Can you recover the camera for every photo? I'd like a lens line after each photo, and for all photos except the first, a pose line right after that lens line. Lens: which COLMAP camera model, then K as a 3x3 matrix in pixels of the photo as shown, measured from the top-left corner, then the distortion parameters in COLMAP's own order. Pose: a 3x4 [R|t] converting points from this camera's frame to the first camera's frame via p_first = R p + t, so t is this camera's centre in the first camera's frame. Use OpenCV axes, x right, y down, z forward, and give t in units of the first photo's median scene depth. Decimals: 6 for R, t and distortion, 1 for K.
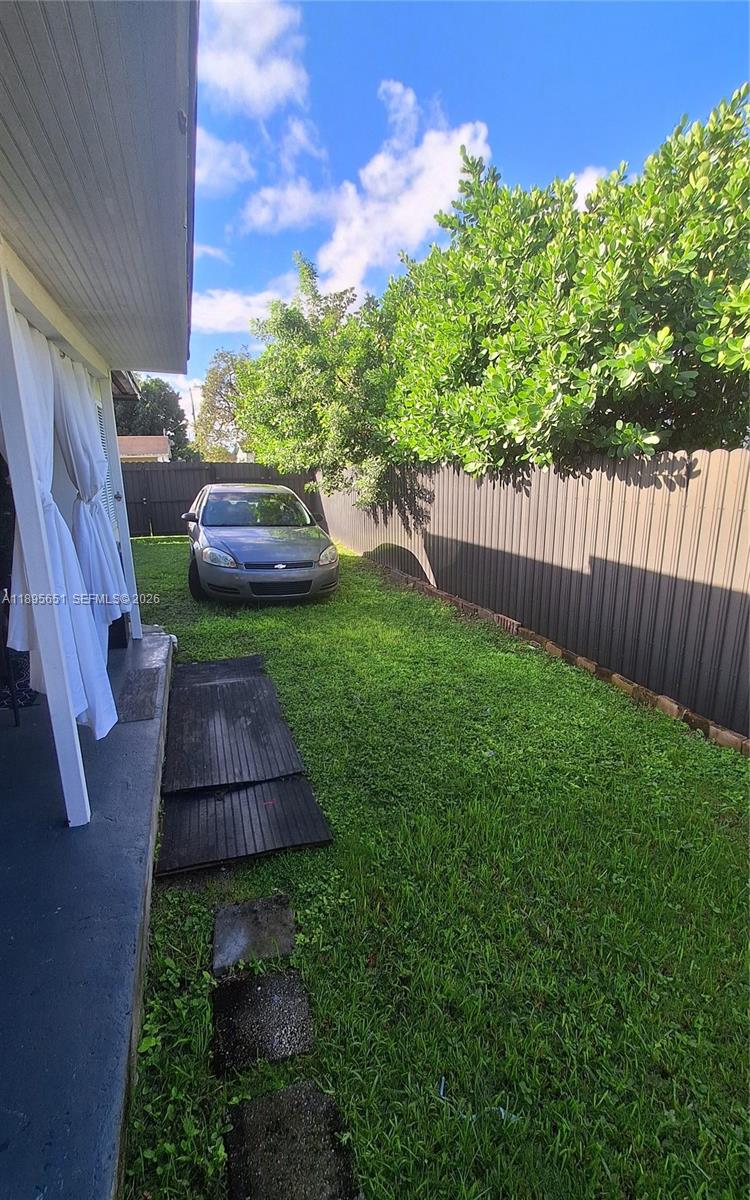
lens RADIAL K [[559.7, 0, 372.4], [0, 559.7, 606.8], [0, 0, 1]] dist [-0.005414, 0.011121]
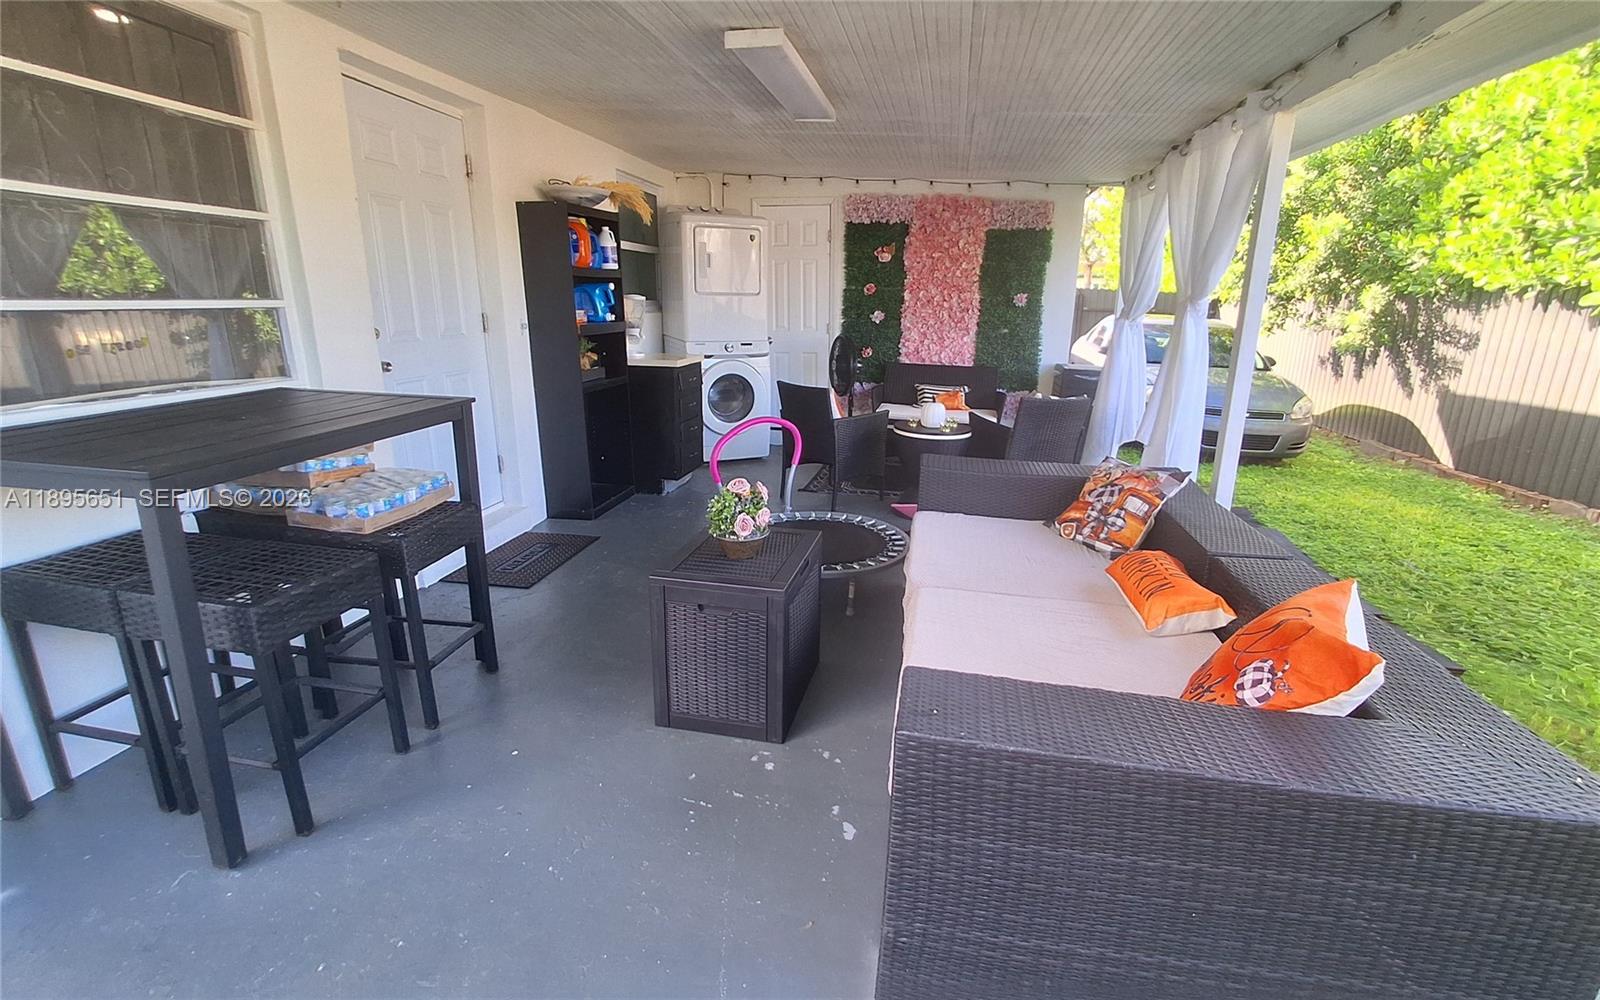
lens RADIAL K [[746.2, 0, 801.9], [0, 746.2, 496.7], [0, 0, 1]] dist [-0.005414, 0.011121]
pose [[0.881553, 0.141546, -0.450366, -0.188014], [-0.135088, 0.989735, 0.046641, 0.071030], [0.452345, 0.019723, 0.891625, -0.239234]]
